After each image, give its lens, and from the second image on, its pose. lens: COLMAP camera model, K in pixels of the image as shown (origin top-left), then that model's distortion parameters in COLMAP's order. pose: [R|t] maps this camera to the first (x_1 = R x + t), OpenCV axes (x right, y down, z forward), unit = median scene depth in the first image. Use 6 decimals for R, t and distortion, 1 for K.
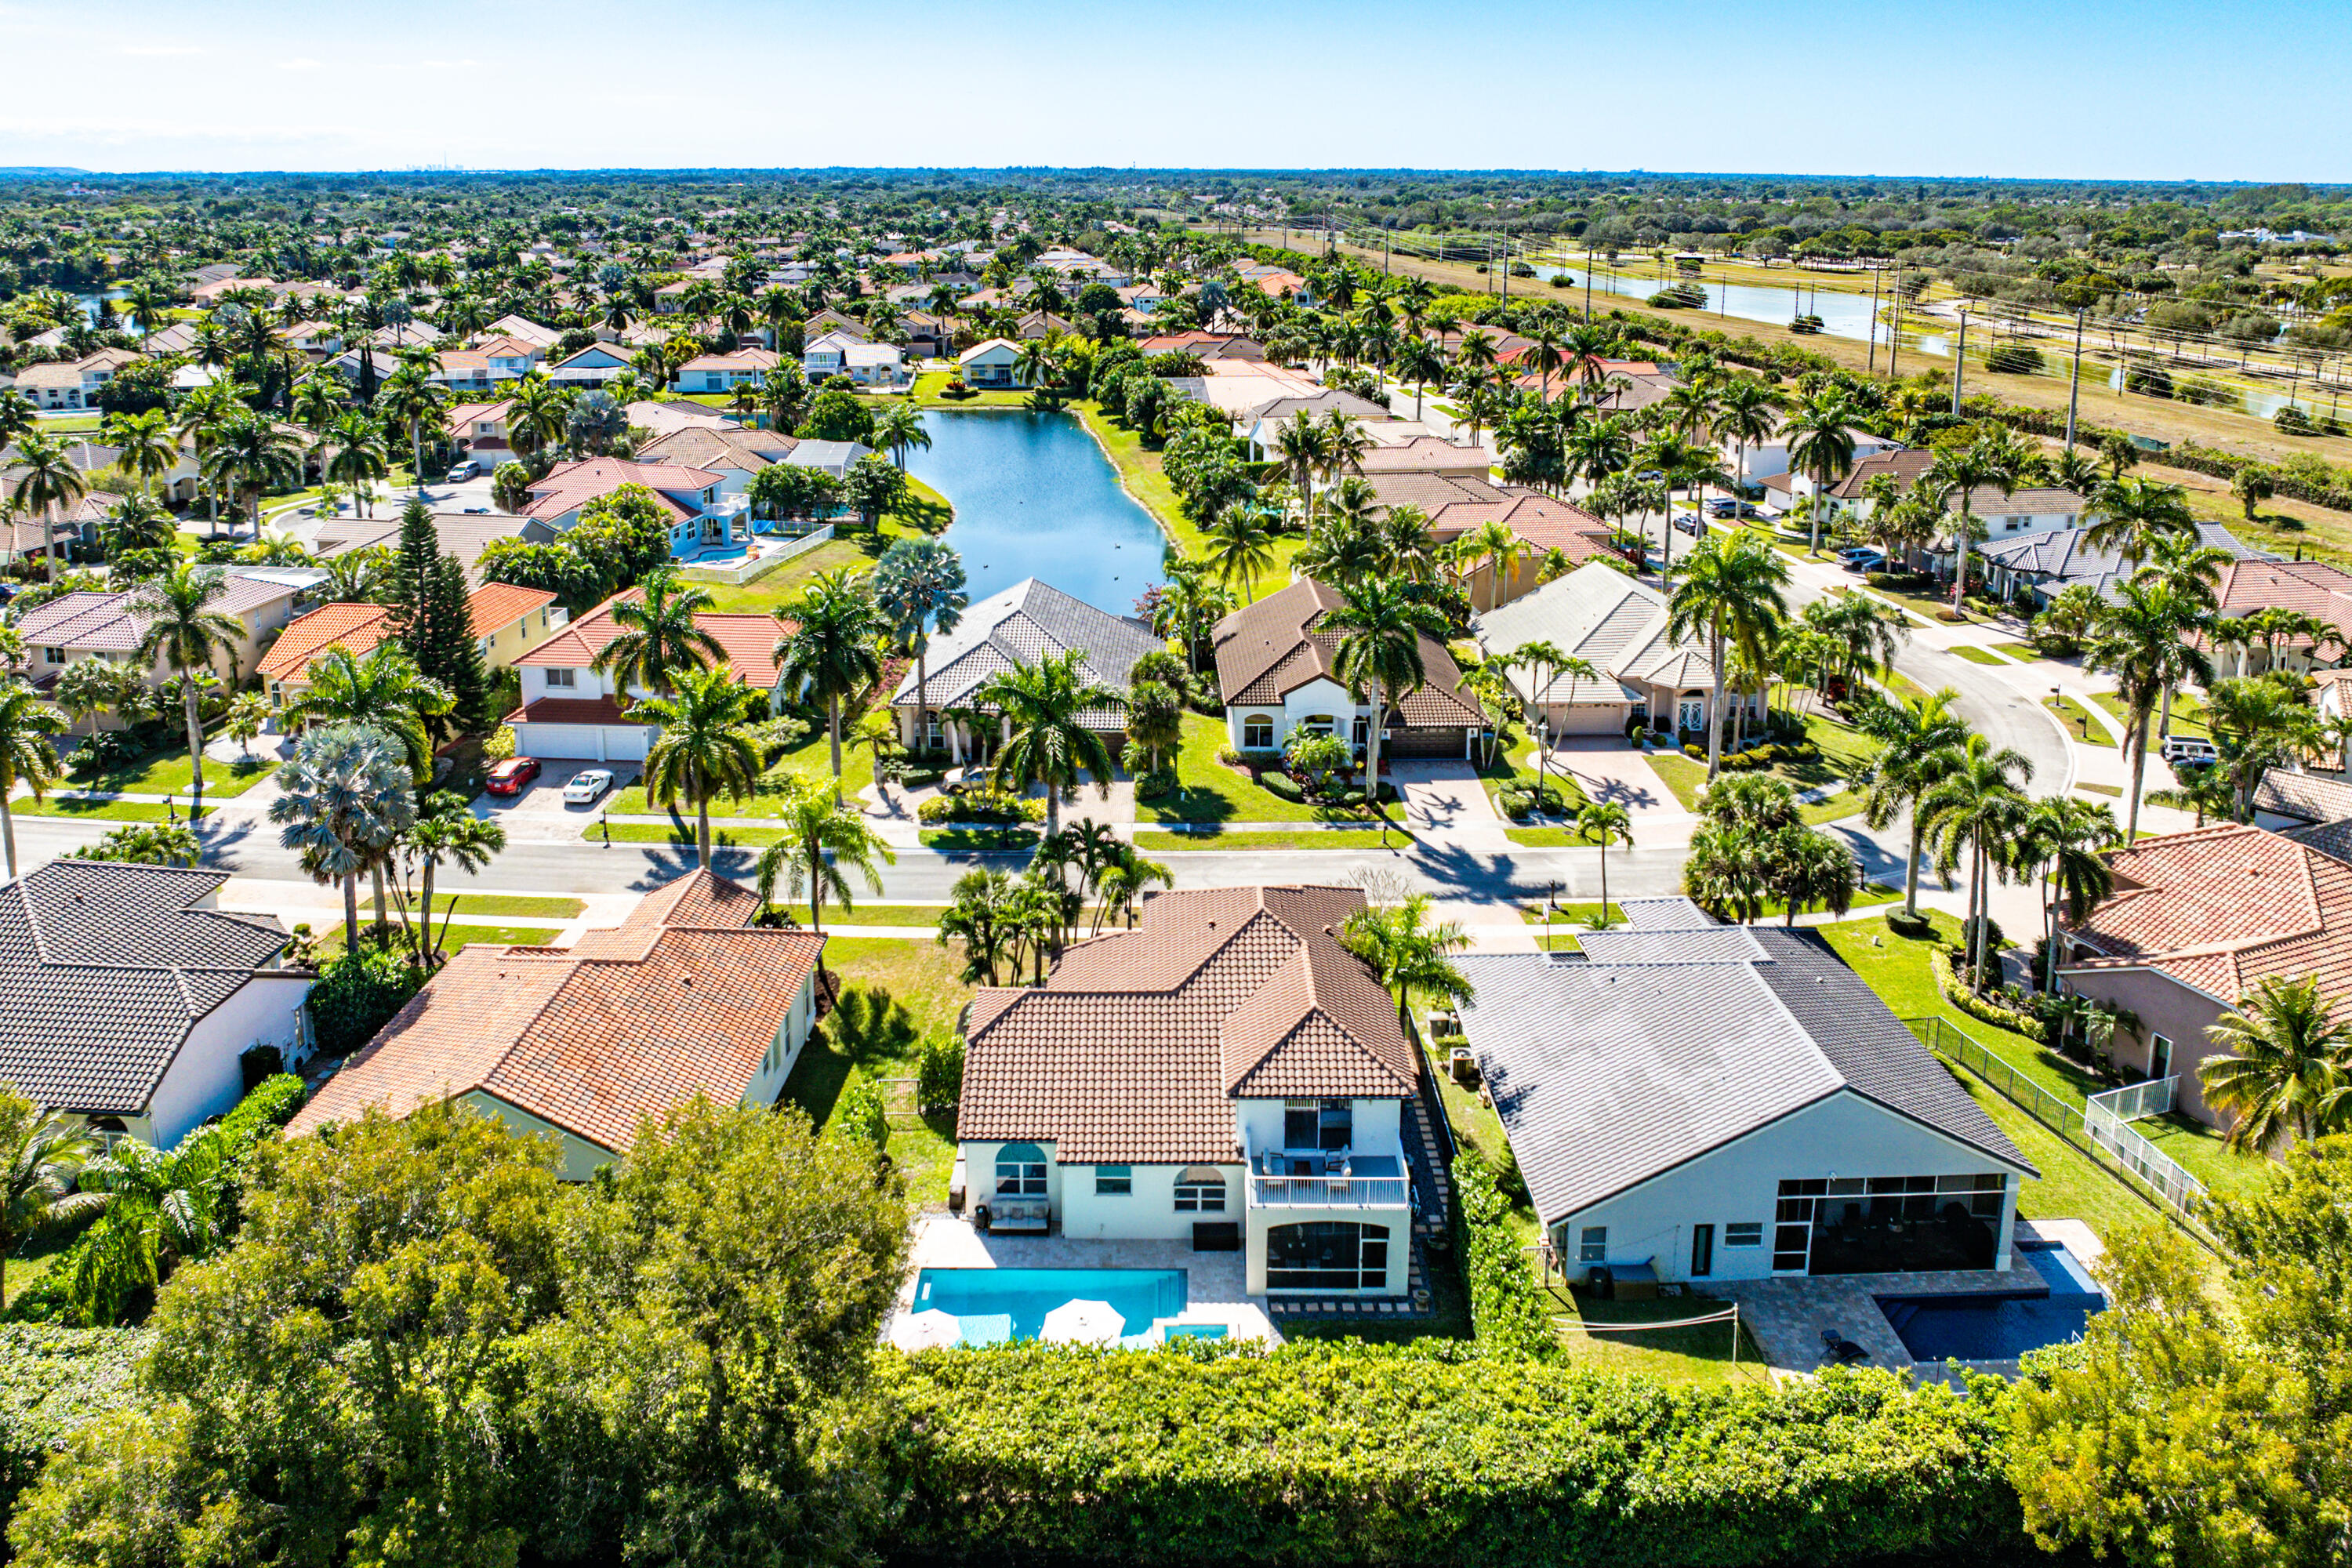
lens RADIAL K [[1555.4, 0, 1176.0], [0, 1555.4, 784.0], [0, 0, 1]] dist [-0.036719, -0.002198]
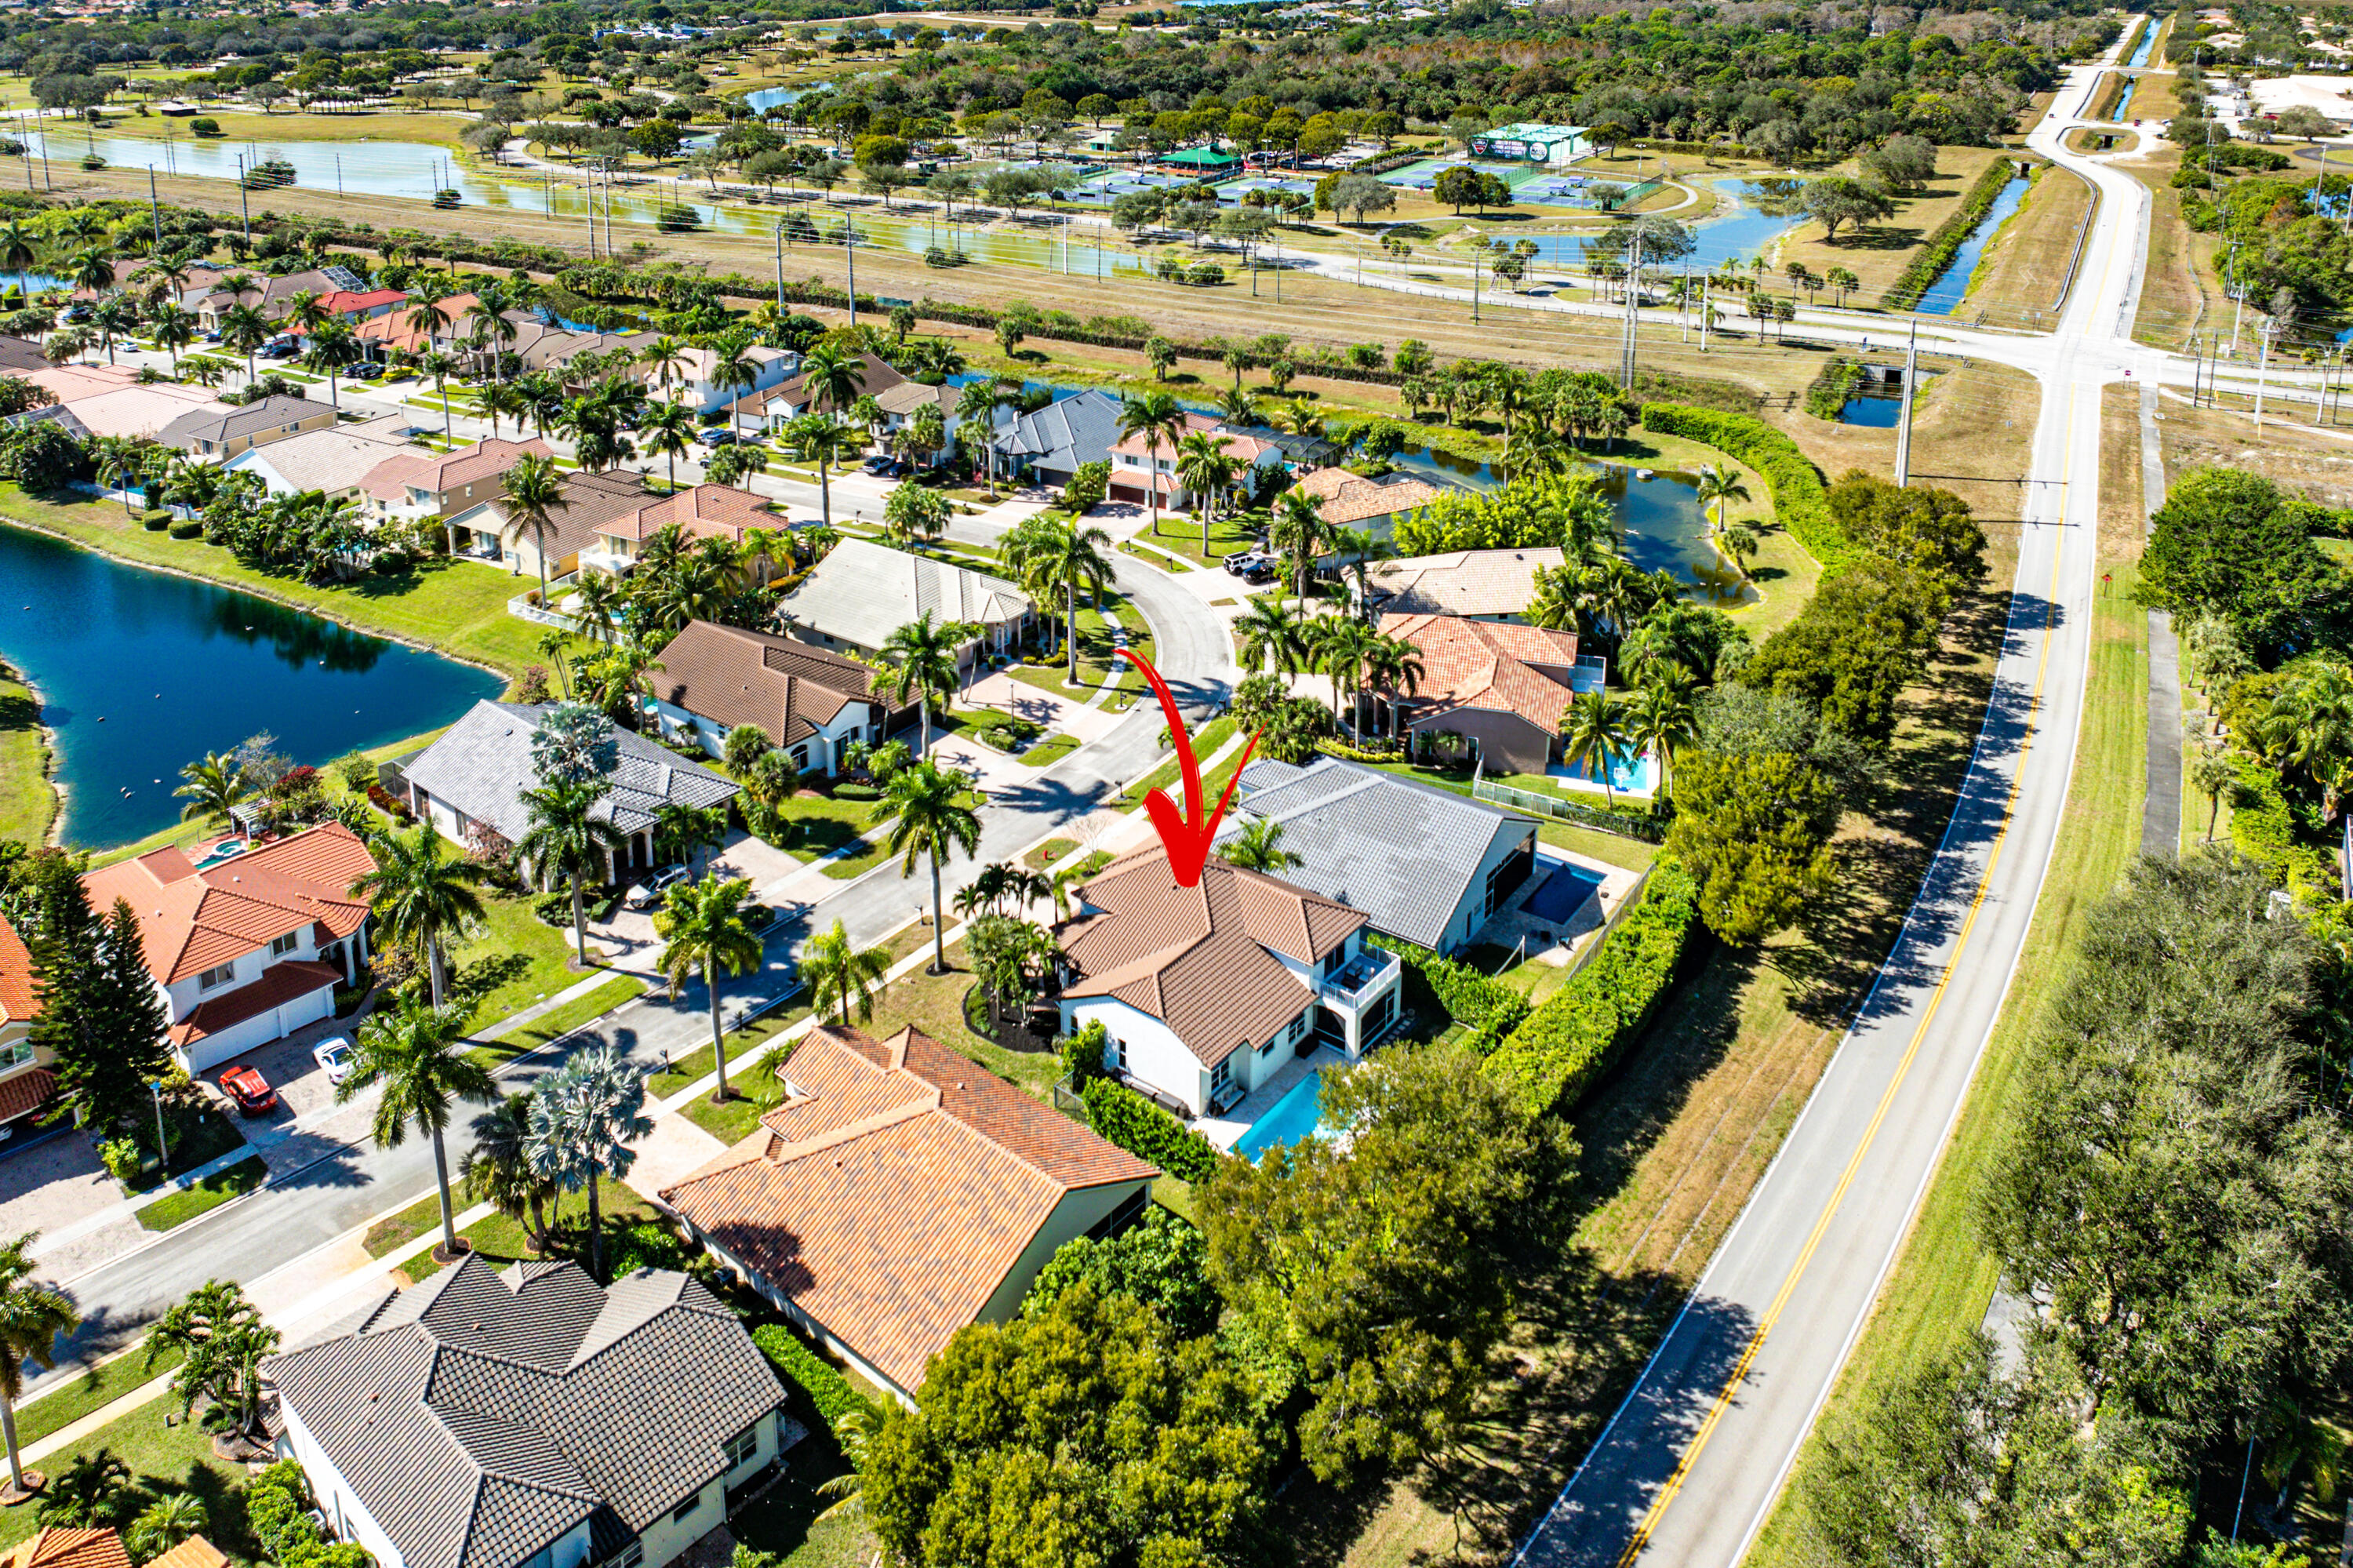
lens RADIAL K [[1556.1, 0, 1176.5], [0, 1556.1, 784.0], [0, 0, 1]] dist [-0.036719, -0.002198]
pose [[0.606962, -0.362954, 0.707009, -0.687083], [0.276329, 0.930496, 0.240457, -0.246018], [-0.745144, 0.049419, 0.665070, -0.006039]]
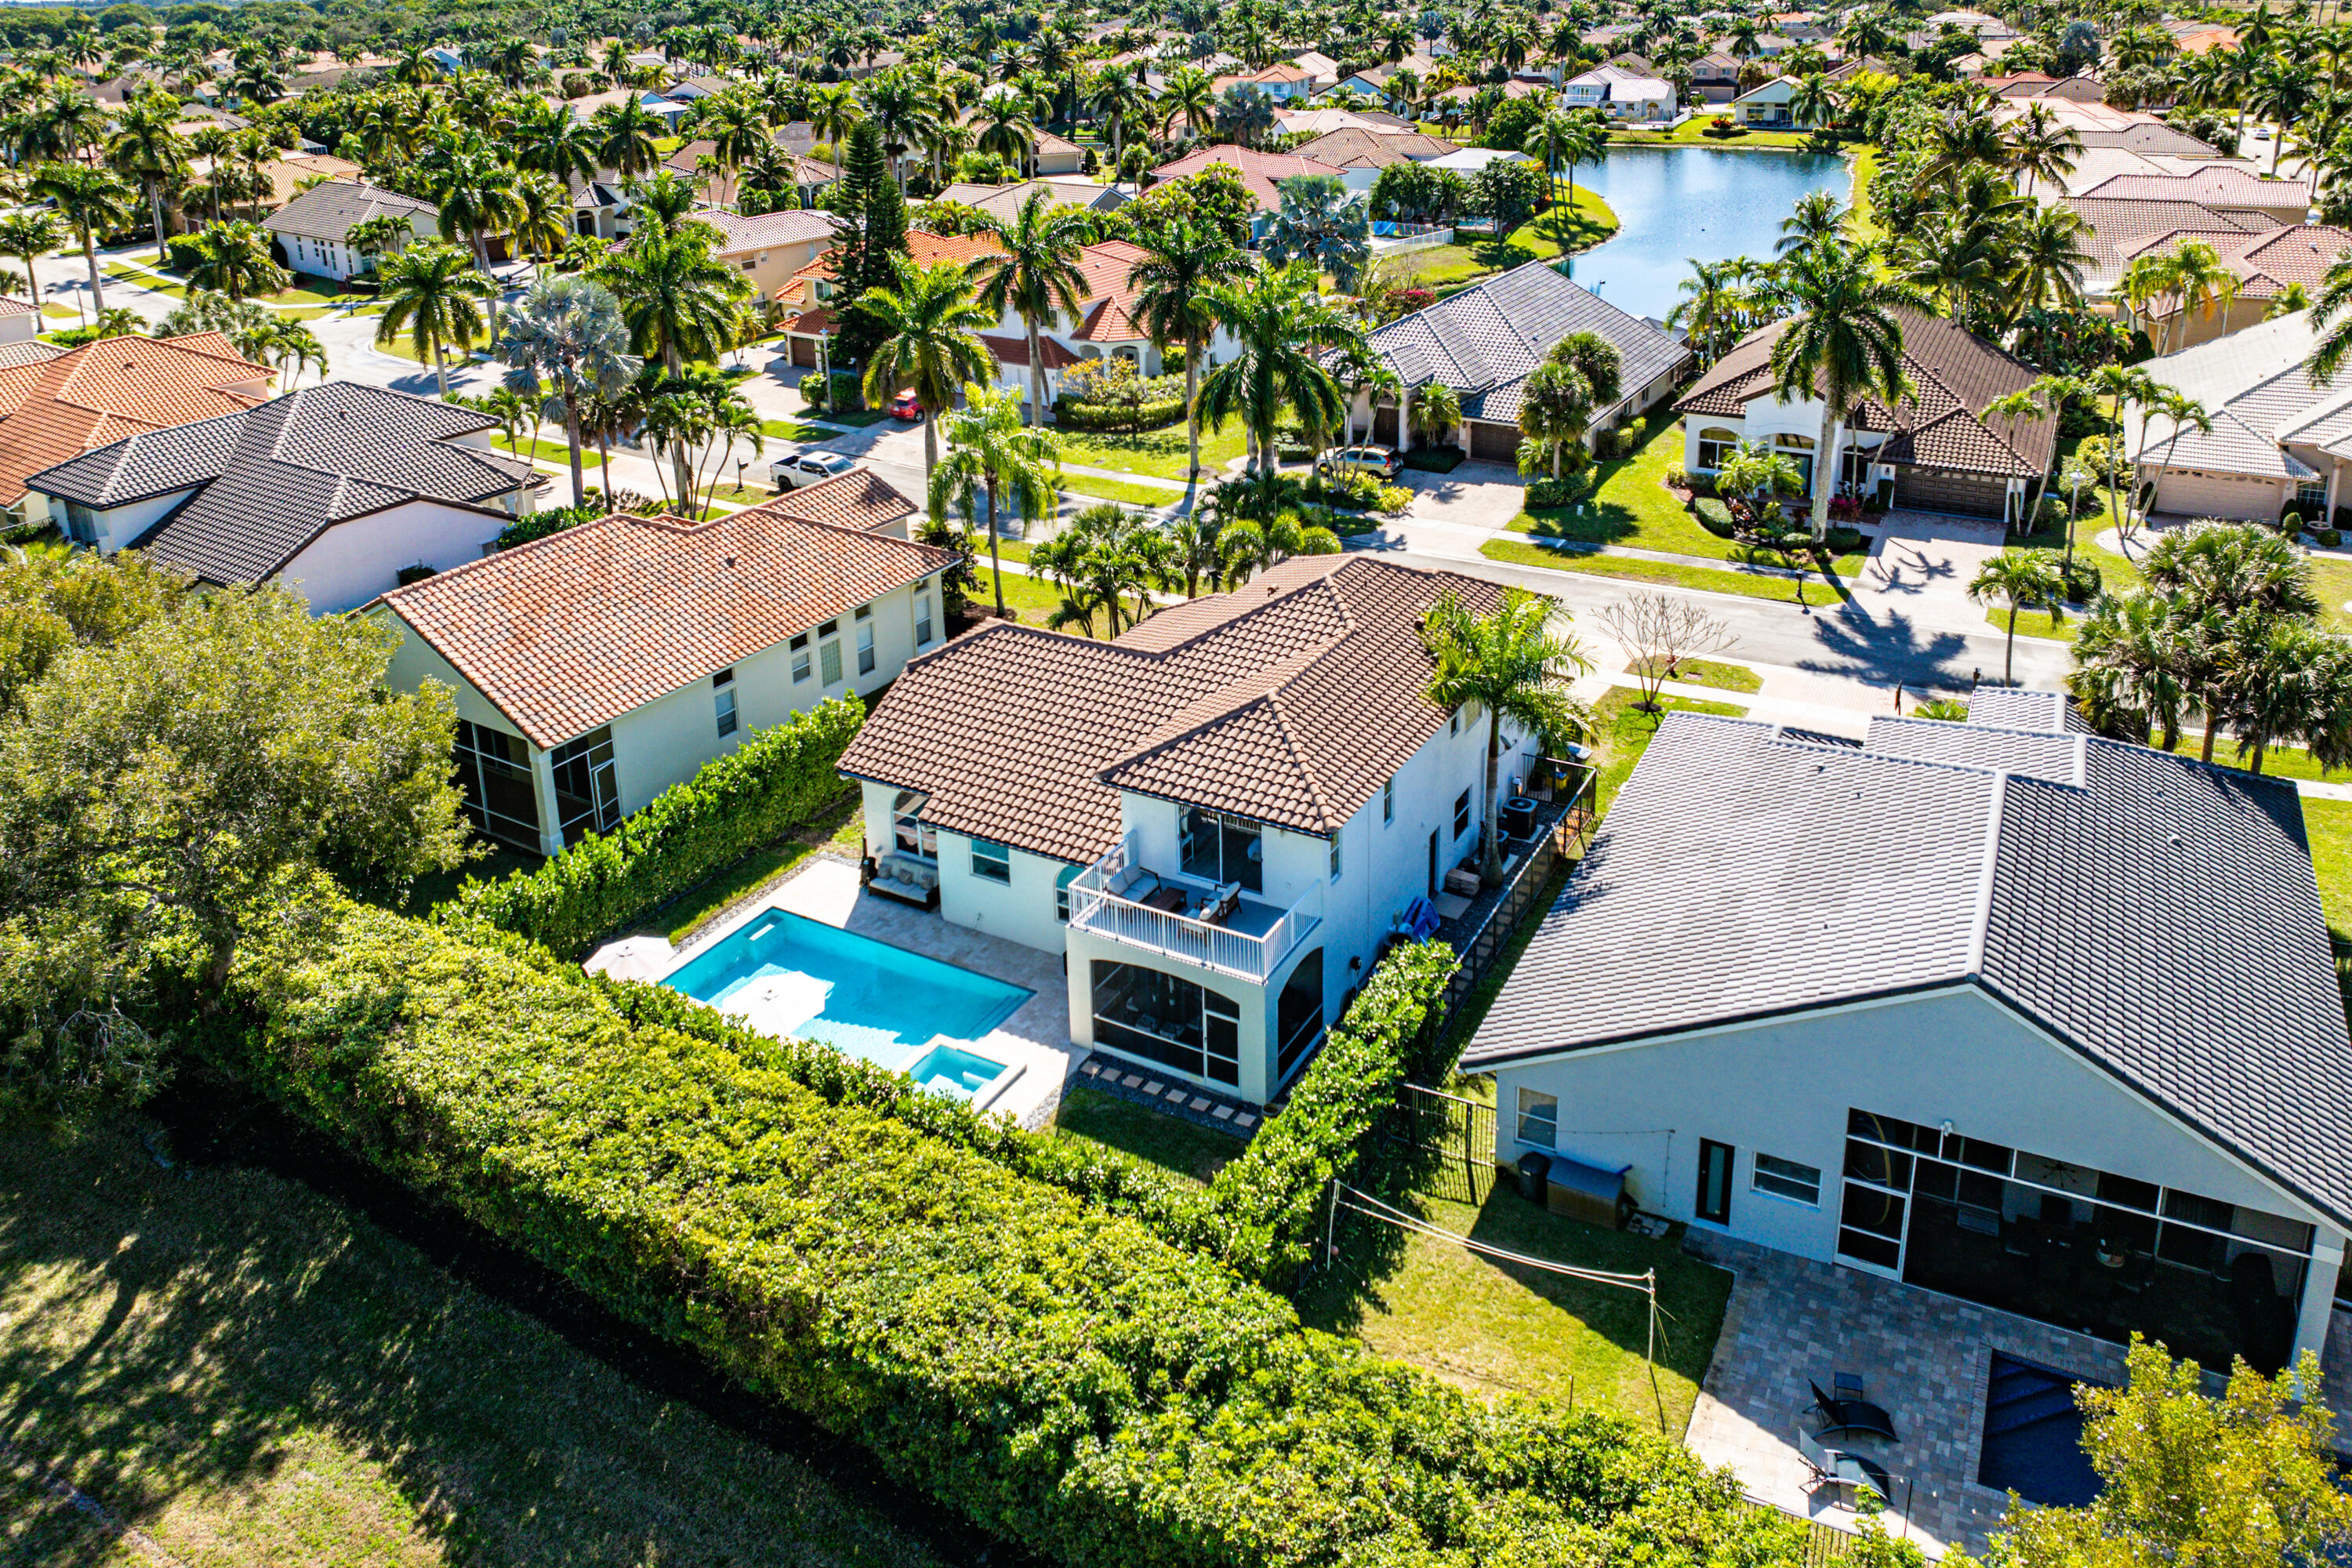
lens RADIAL K [[1571.5, 0, 1182.0], [0, 1571.5, 610.7], [0, 0, 1]] dist [-0.037542, 0.002767]
pose [[0.878104, 0.157760, -0.451714, 0.232811], [-0.140309, 0.987477, 0.072122, 0.034885], [0.457435, 0.000049, 0.889243, 0.200780]]
